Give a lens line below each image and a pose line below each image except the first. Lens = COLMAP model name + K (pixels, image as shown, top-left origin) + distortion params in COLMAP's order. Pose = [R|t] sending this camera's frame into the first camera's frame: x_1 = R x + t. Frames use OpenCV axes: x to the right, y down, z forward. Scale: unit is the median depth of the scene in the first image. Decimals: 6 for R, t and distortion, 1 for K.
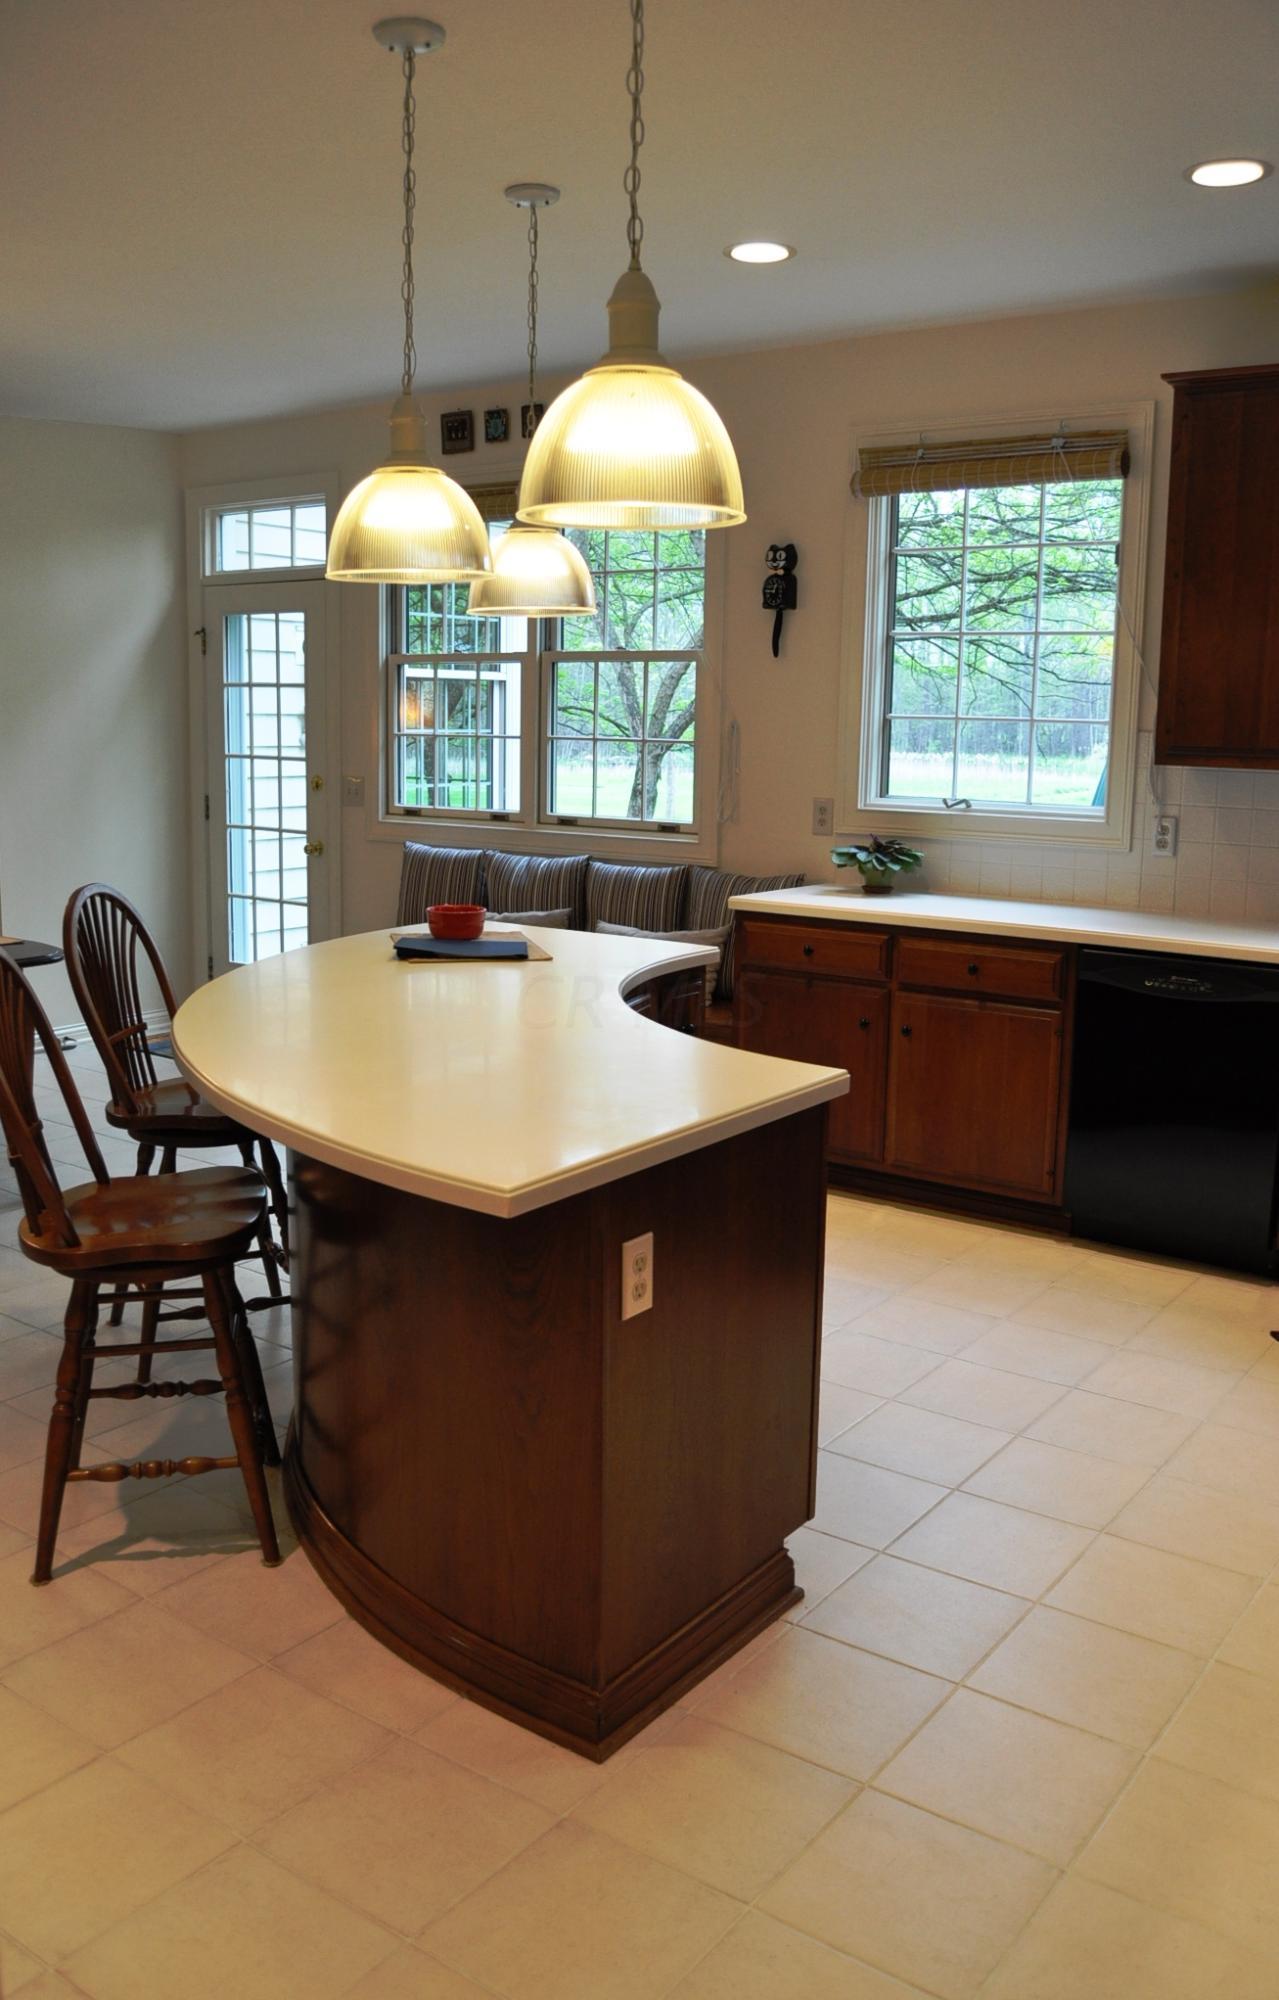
lens RADIAL K [[1681.6, 0, 637.3], [0, 1681.6, 995.1], [0, 0, 1]] dist [-0.042747, 0.003107]
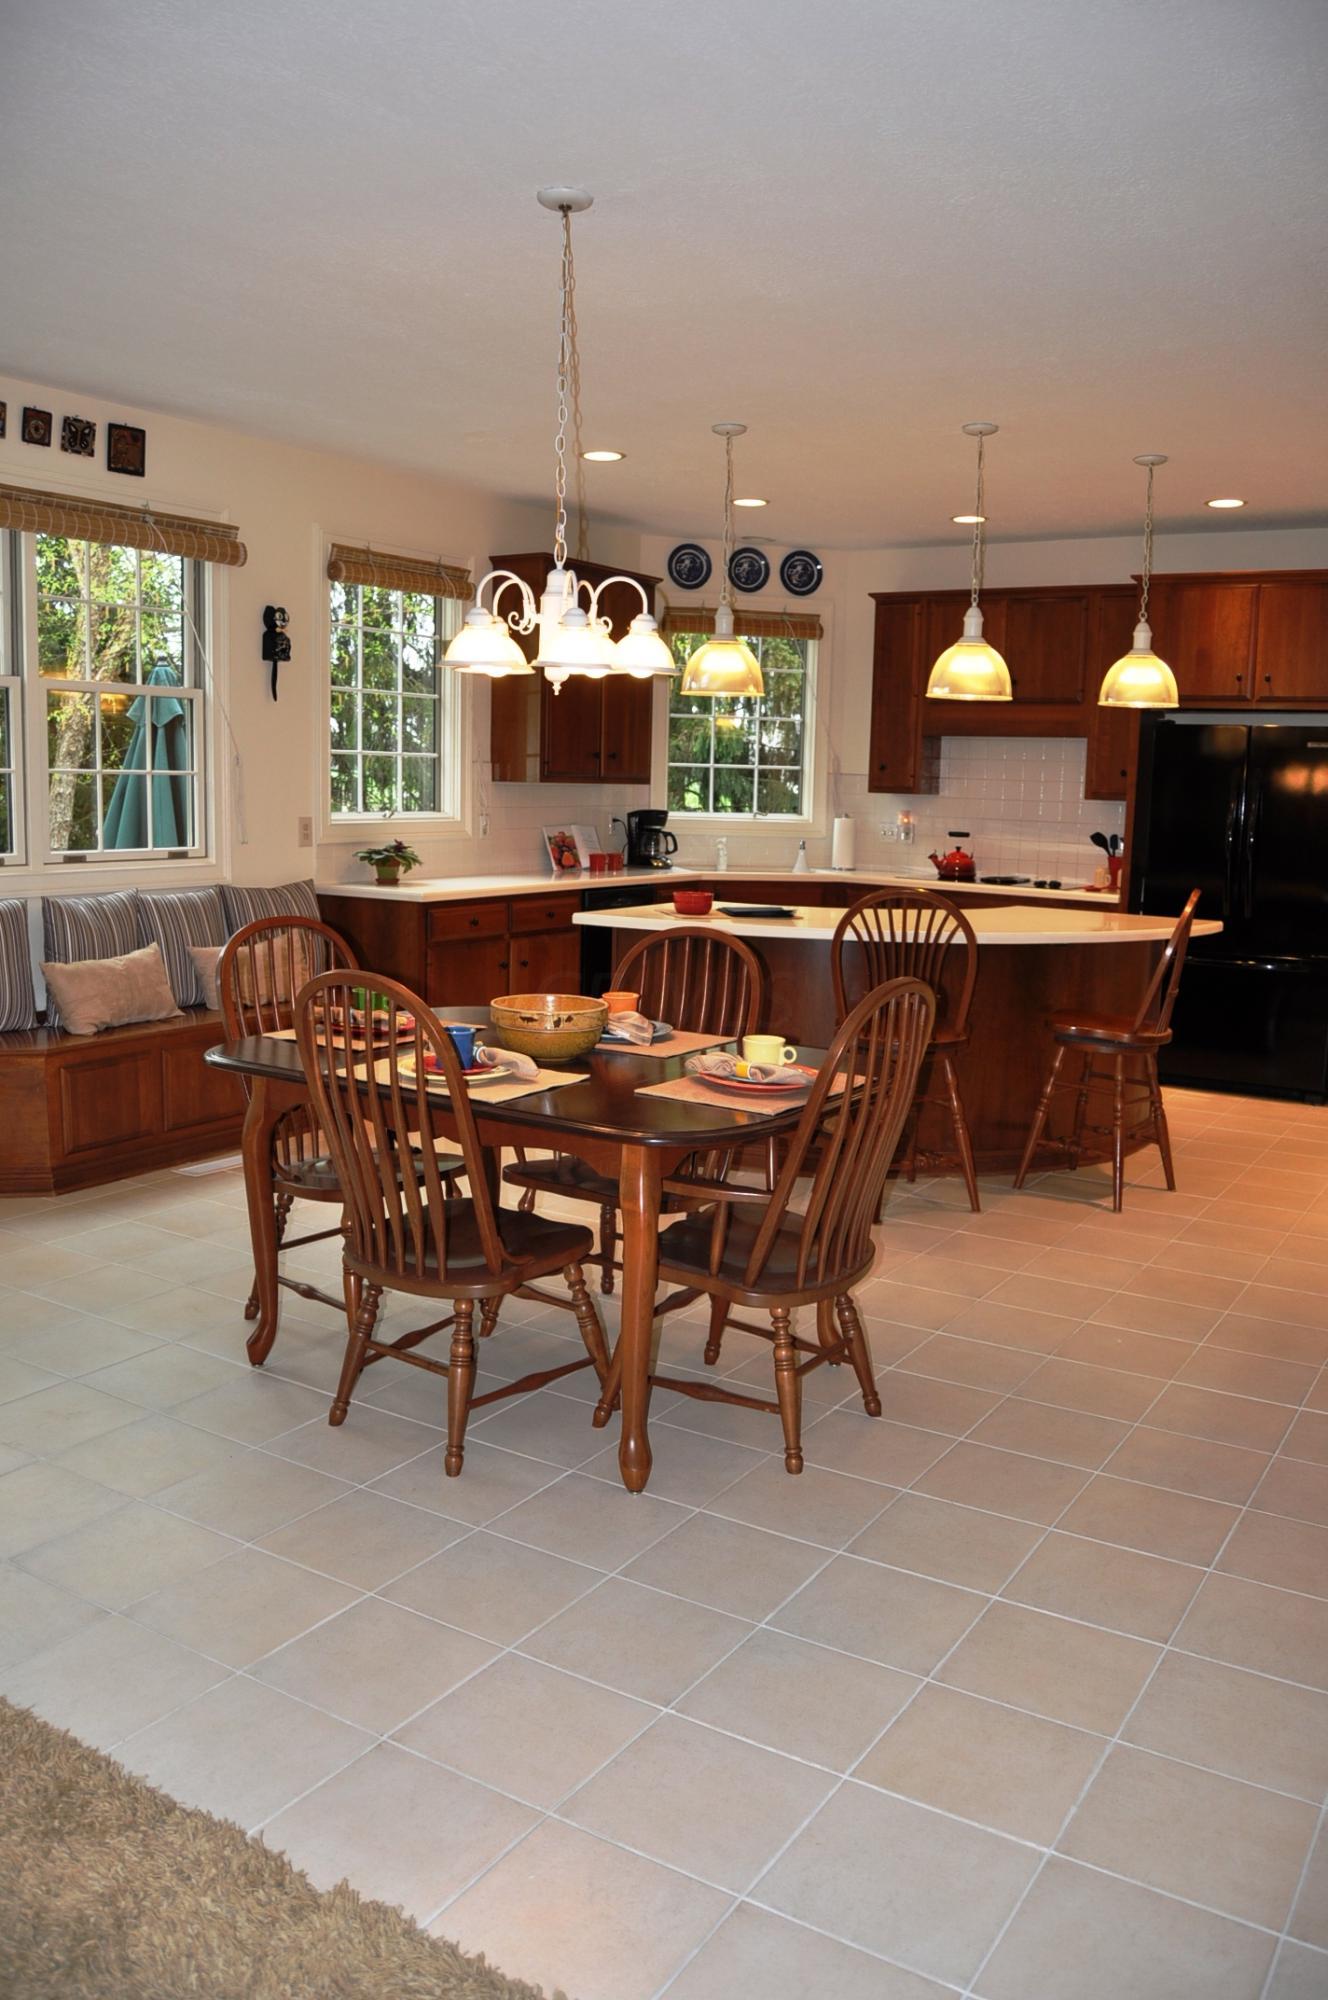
lens RADIAL K [[1569.2, 0, 667.5], [0, 1569.2, 1003.3], [0, 0, 1]] dist [-0.058898, -0.011868]
pose [[-0.082459, -0.160626, 0.983565, -1.170102], [0.142058, 0.974953, 0.171130, -0.155895], [-0.986418, 0.153835, -0.057576, 0.904488]]
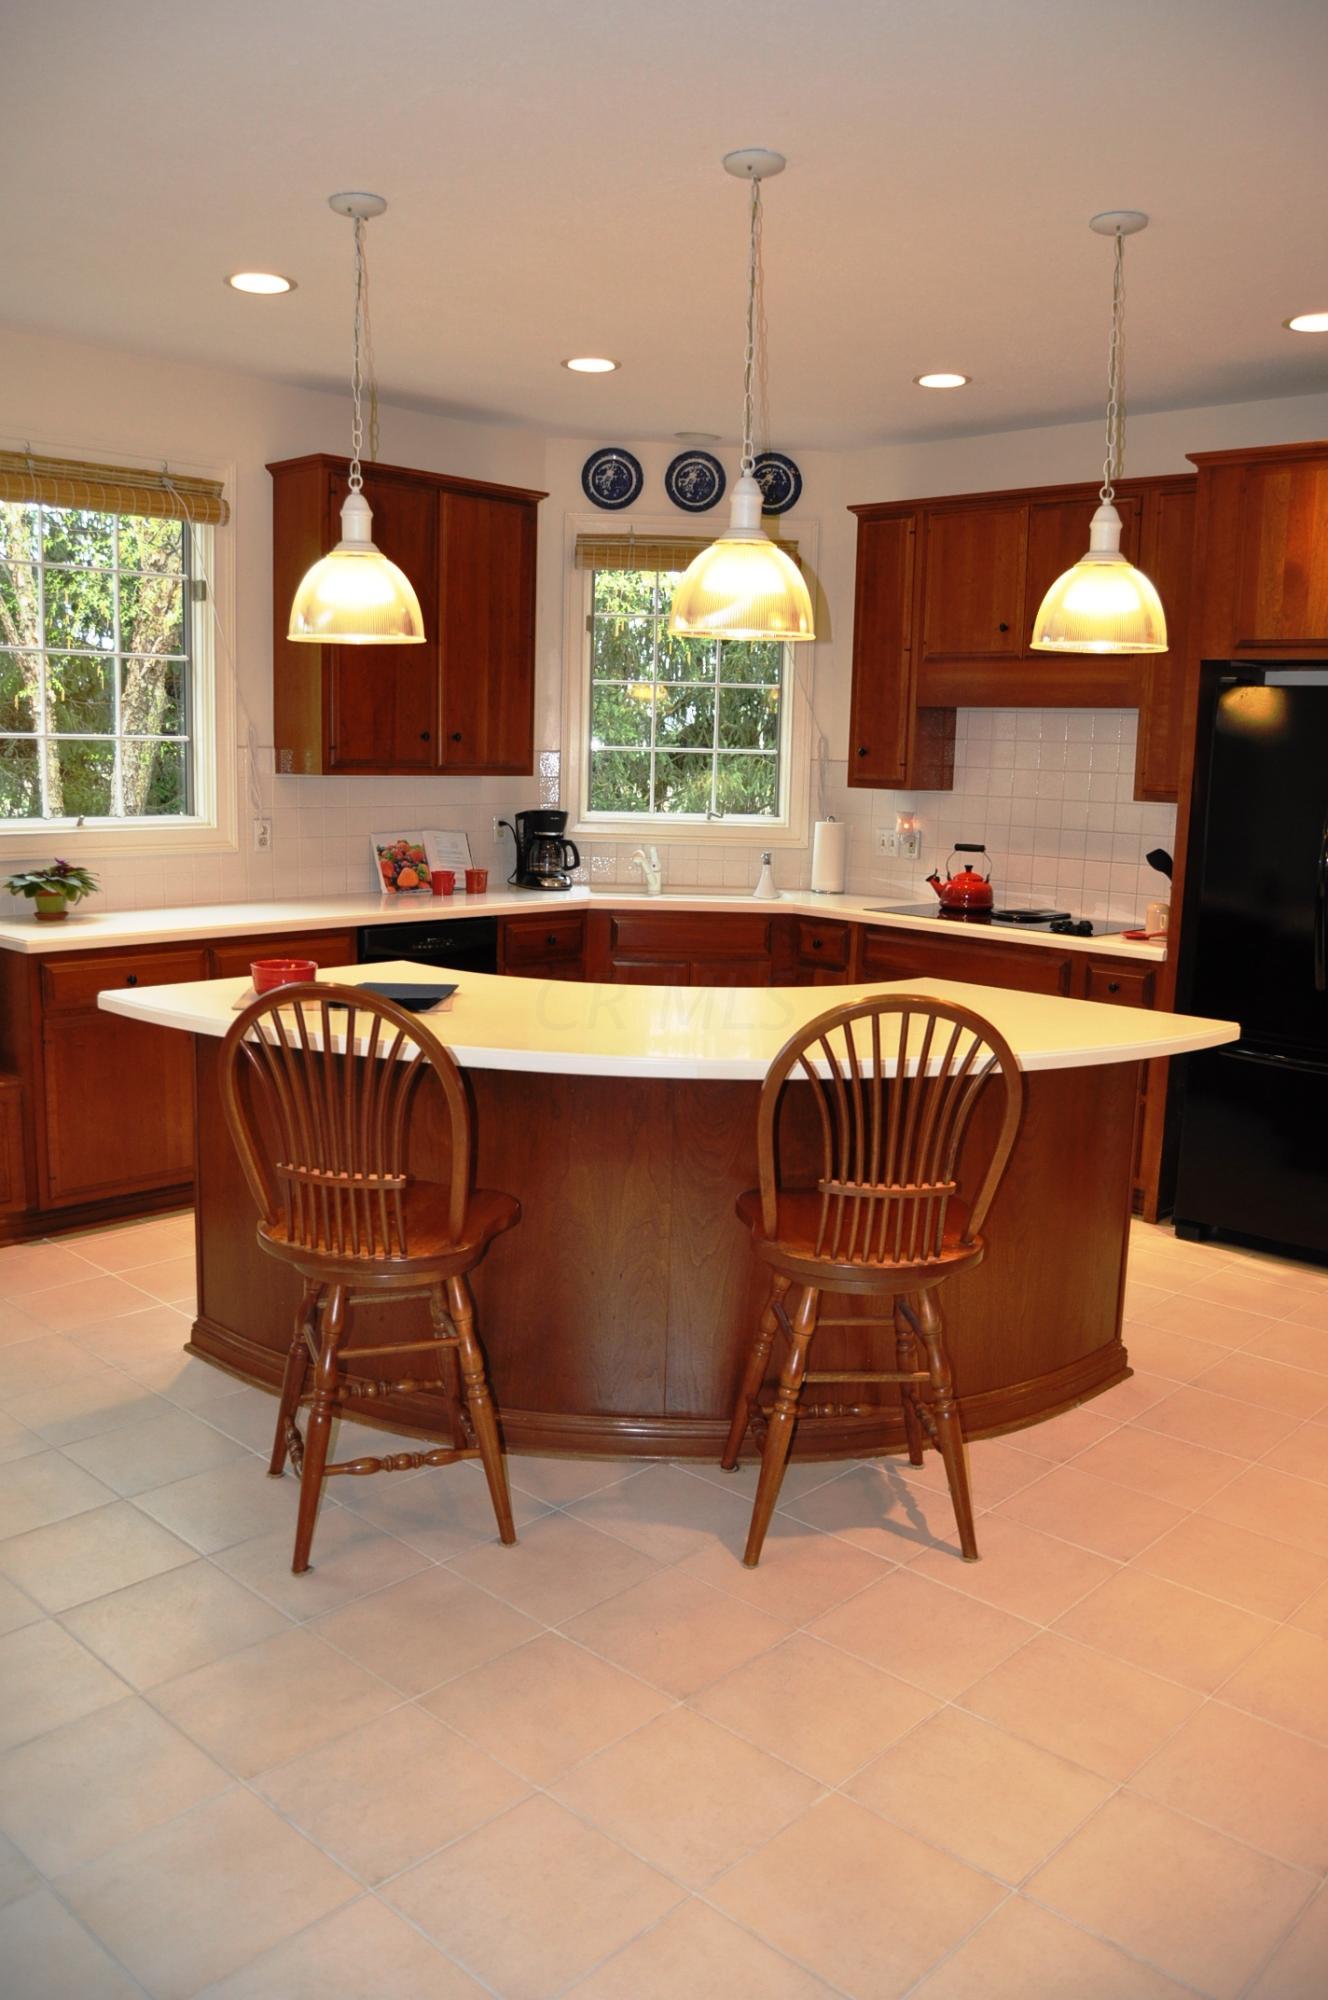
lens RADIAL K [[1569.2, 0, 659.4], [0, 1569.2, 991.7], [0, 0, 1]] dist [-0.058898, -0.011868]
pose [[0.116351, -0.166473, 0.979157, -0.725098], [0.145639, 0.978056, 0.148979, -0.105859], [-0.982472, 0.125270, 0.138043, 0.564577]]
